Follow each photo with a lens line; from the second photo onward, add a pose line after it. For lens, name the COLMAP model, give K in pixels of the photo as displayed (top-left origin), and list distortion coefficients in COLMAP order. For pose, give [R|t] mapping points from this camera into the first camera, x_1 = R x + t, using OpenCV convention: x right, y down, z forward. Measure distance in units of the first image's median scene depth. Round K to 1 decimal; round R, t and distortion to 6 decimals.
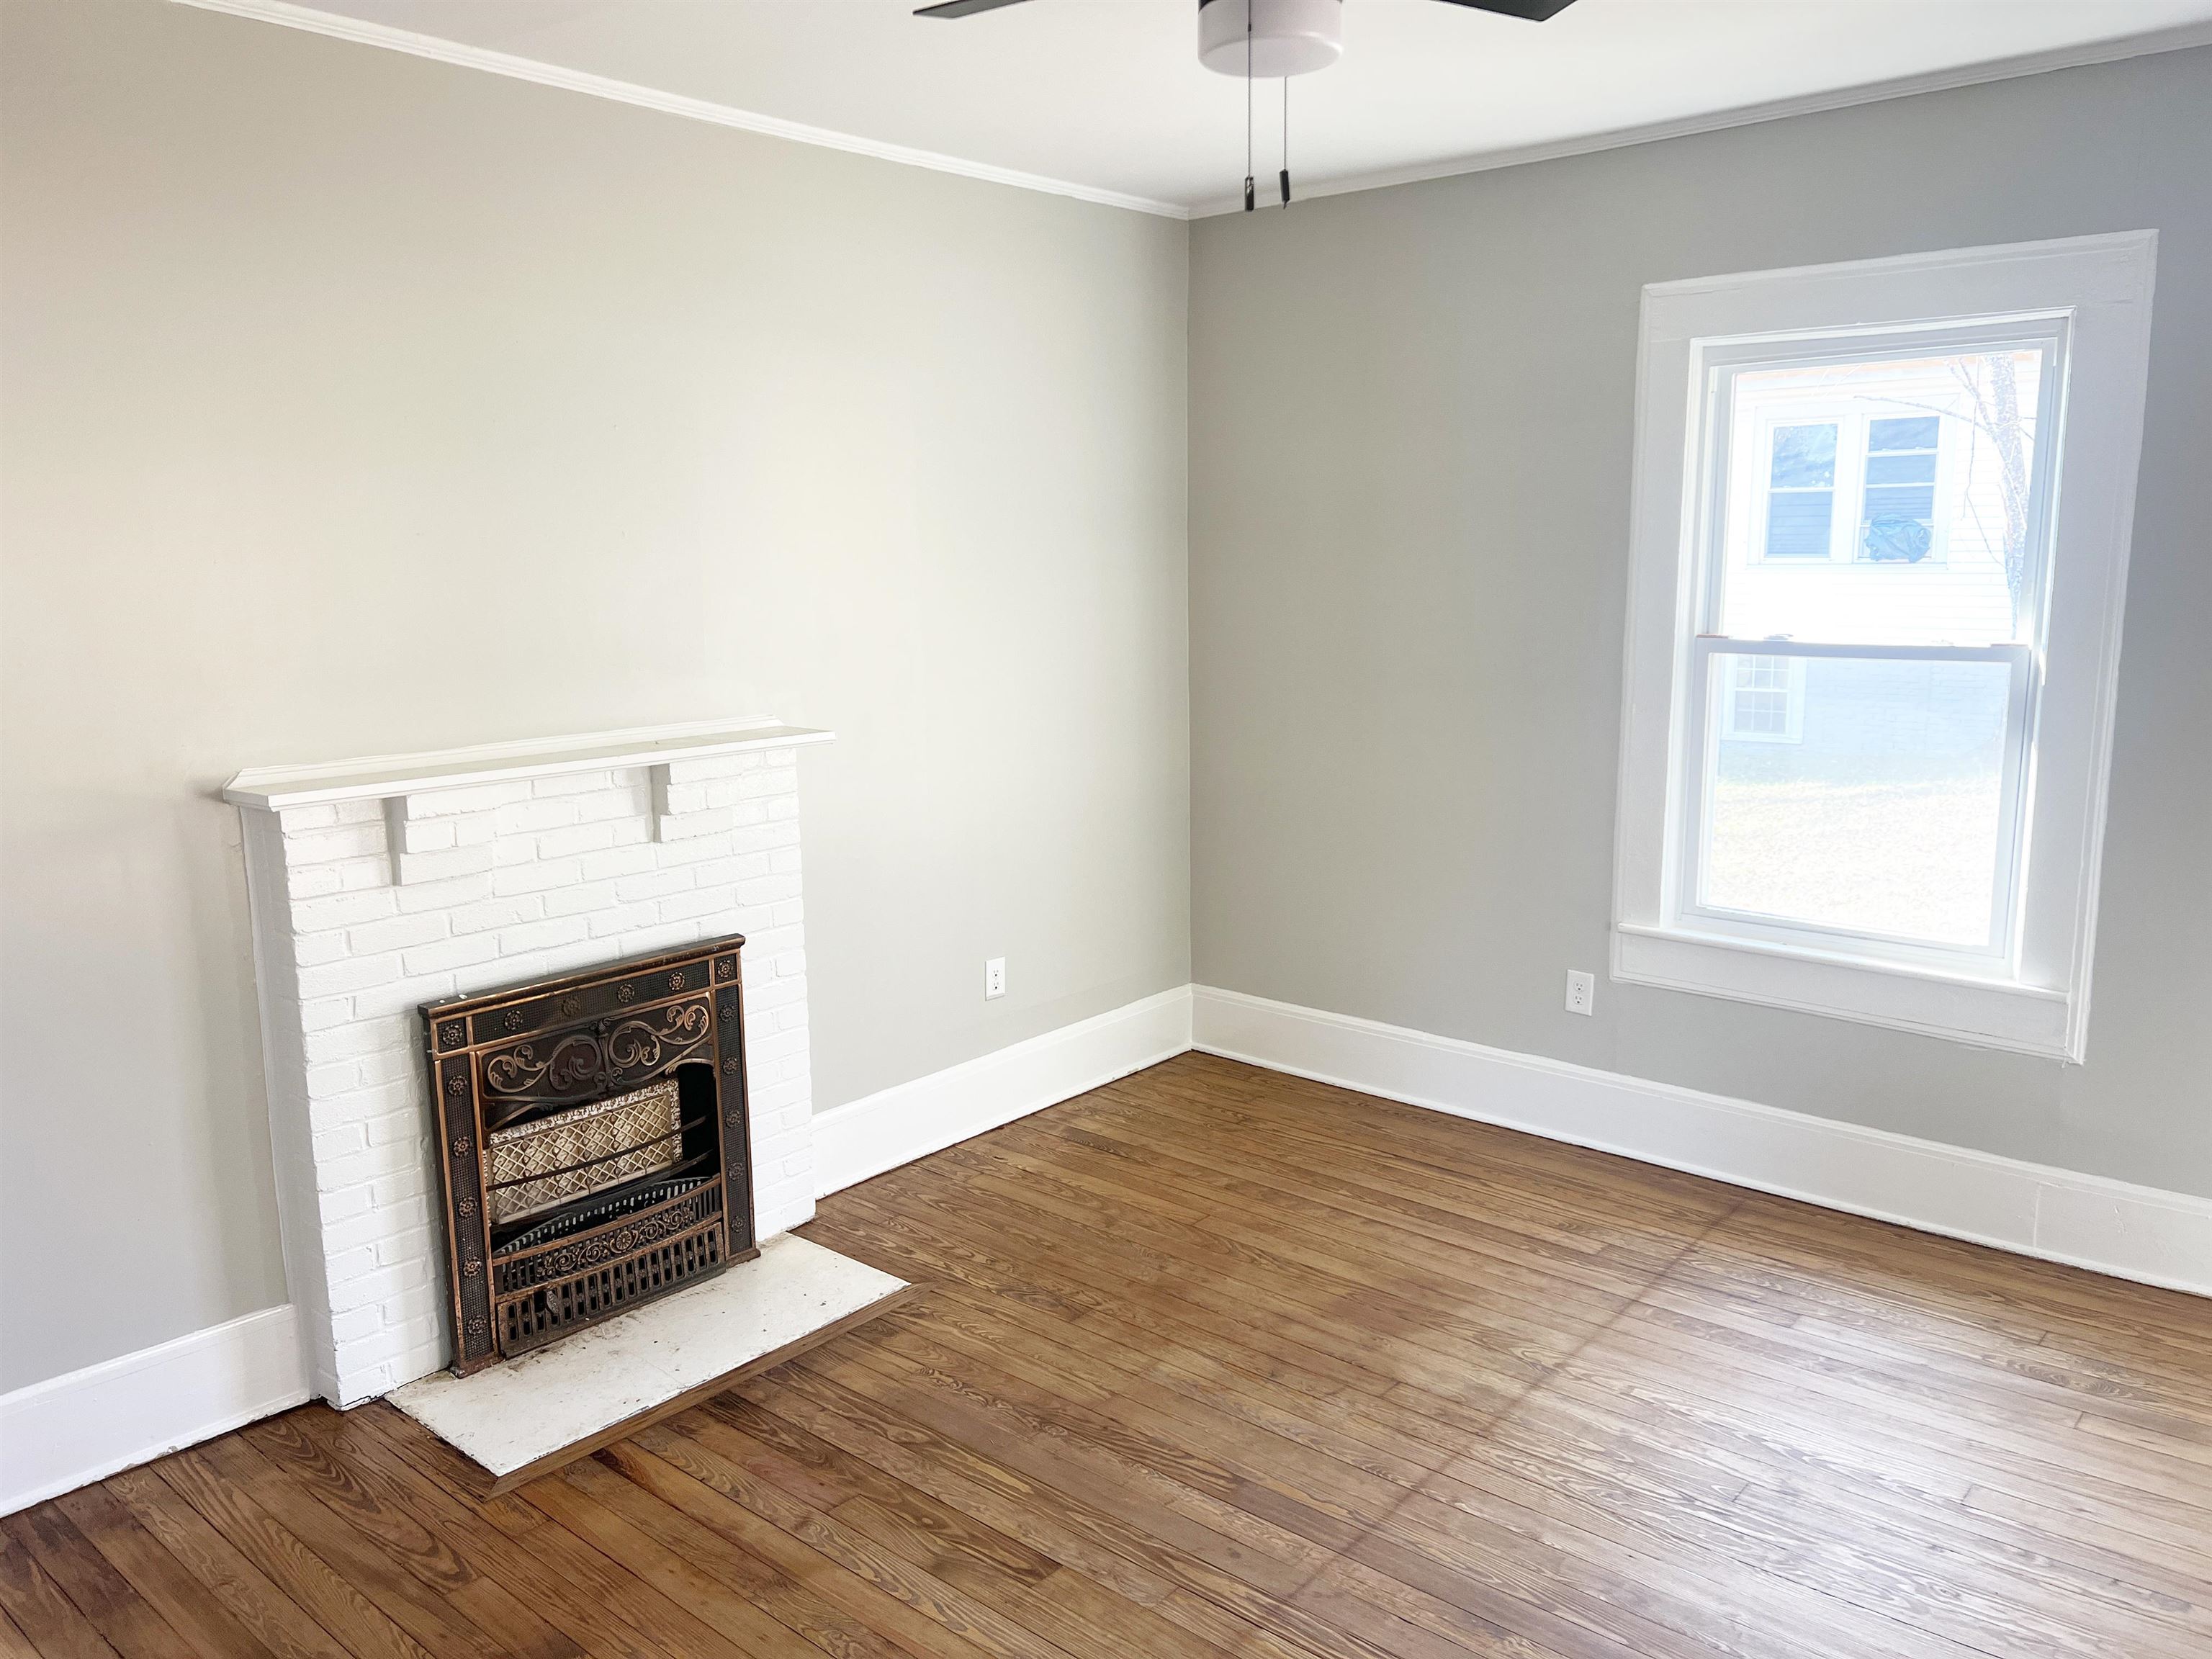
lens RADIAL K [[1648.2, 0, 1112.8], [0, 1648.2, 848.3], [0, 0, 1]] dist [0.029336, -0.036051]
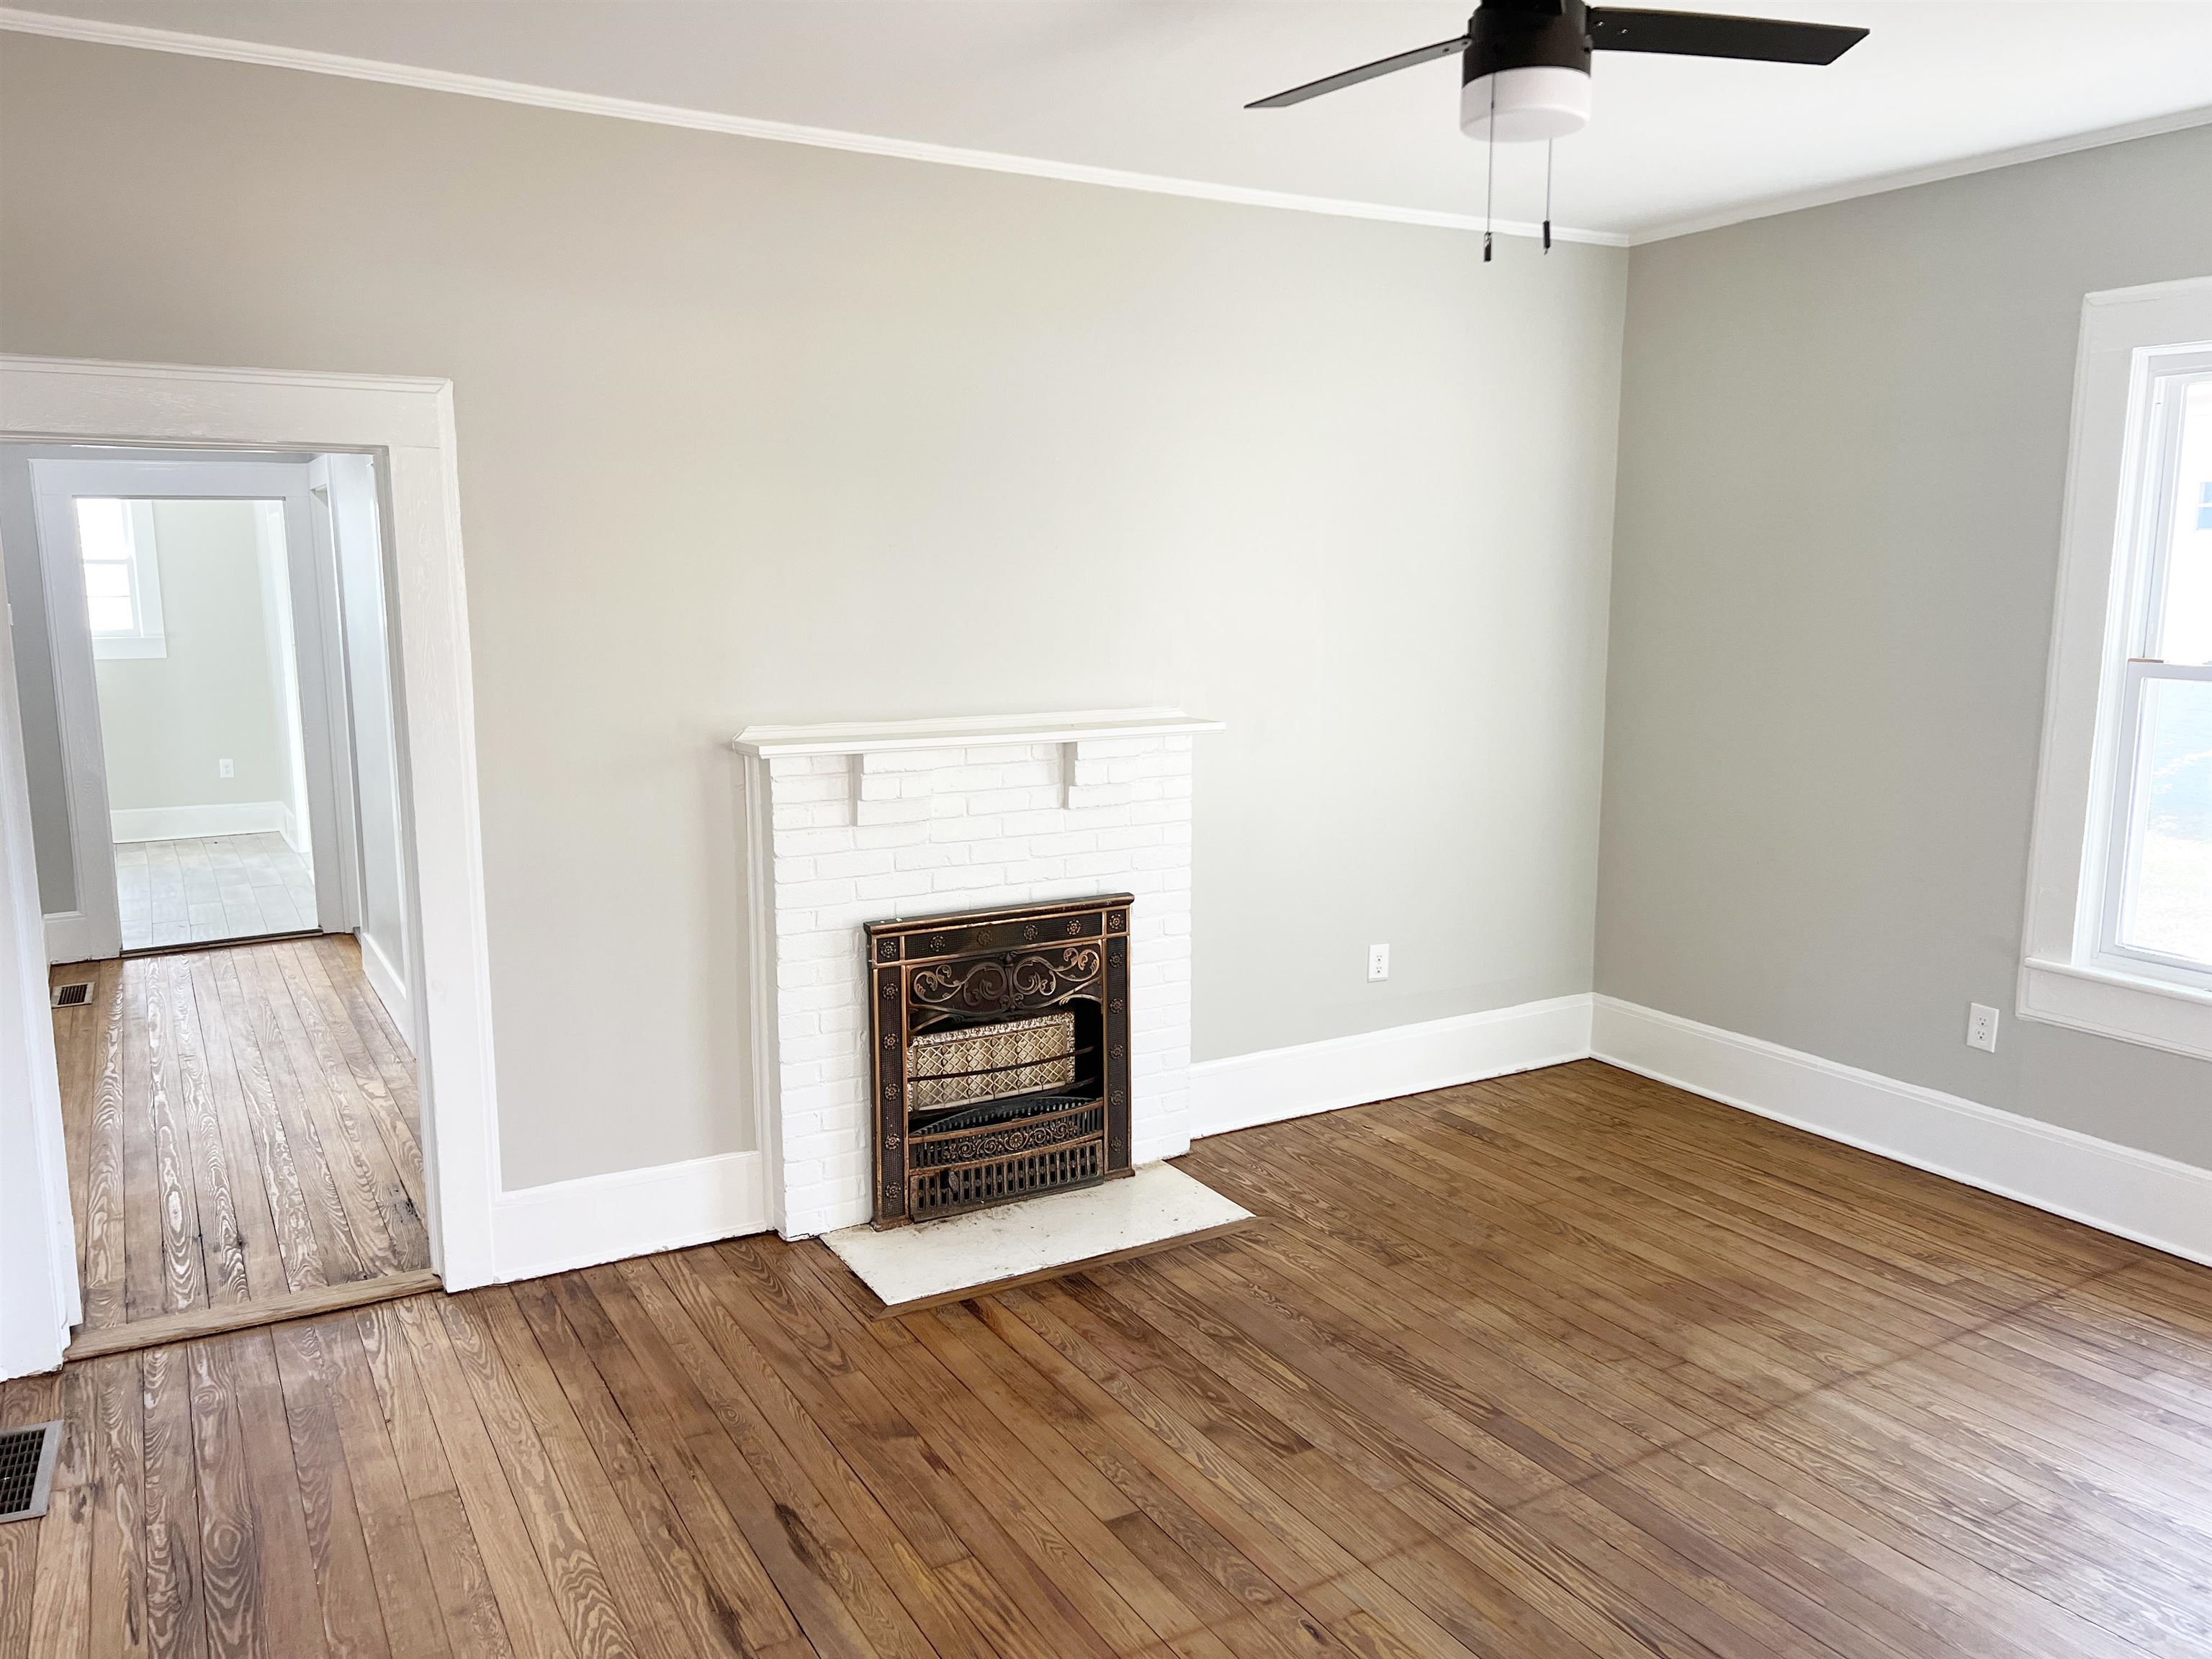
lens RADIAL K [[1646.0, 0, 1106.3], [0, 1646.0, 835.8], [0, 0, 1]] dist [0.075251, -0.098832]
pose [[0.942111, 0.058453, -0.330168, 0.152430], [-0.068126, 0.997518, -0.017792, 0.036914], [0.328309, 0.039255, 0.943754, -0.112875]]
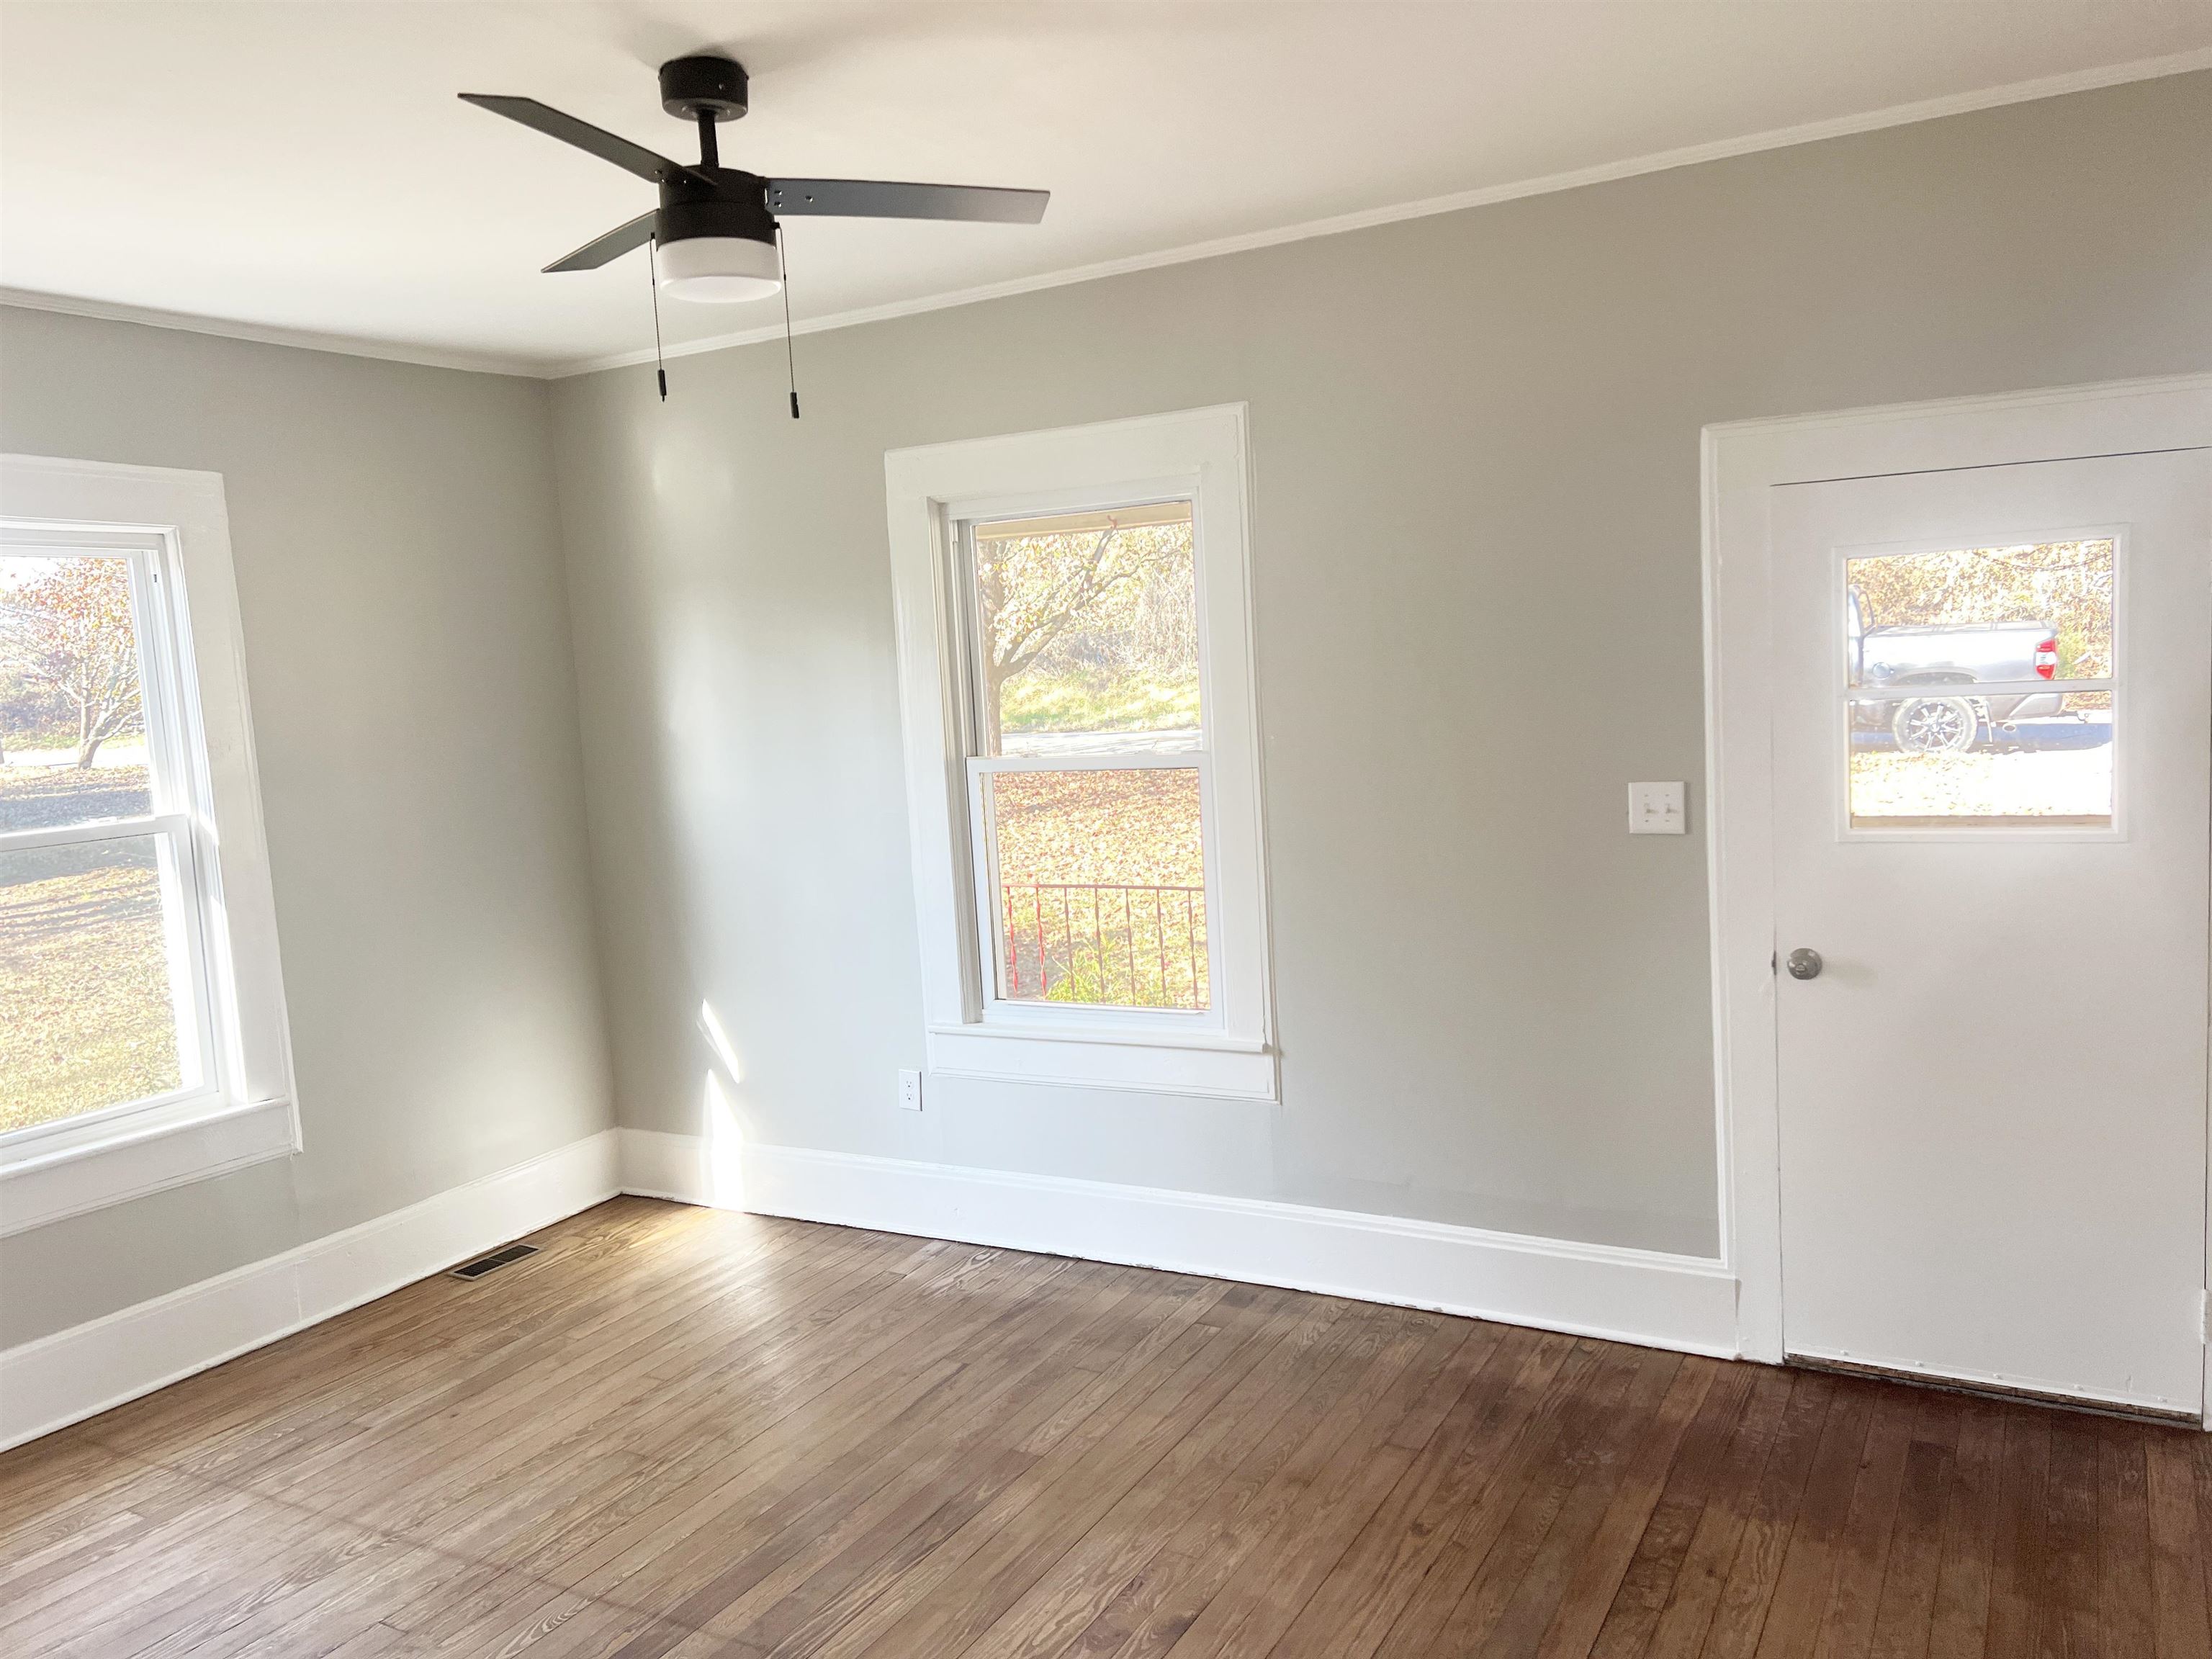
lens RADIAL K [[1694.0, 0, 1106.0], [0, 1694.0, 829.5], [0, 0, 1]] dist [-0.001731, -0.107225]
pose [[-0.192532, -0.082313, 0.977832, -0.725519], [0.246588, 0.960442, 0.129402, -0.110050], [-0.949803, 0.266036, -0.164619, 0.623362]]
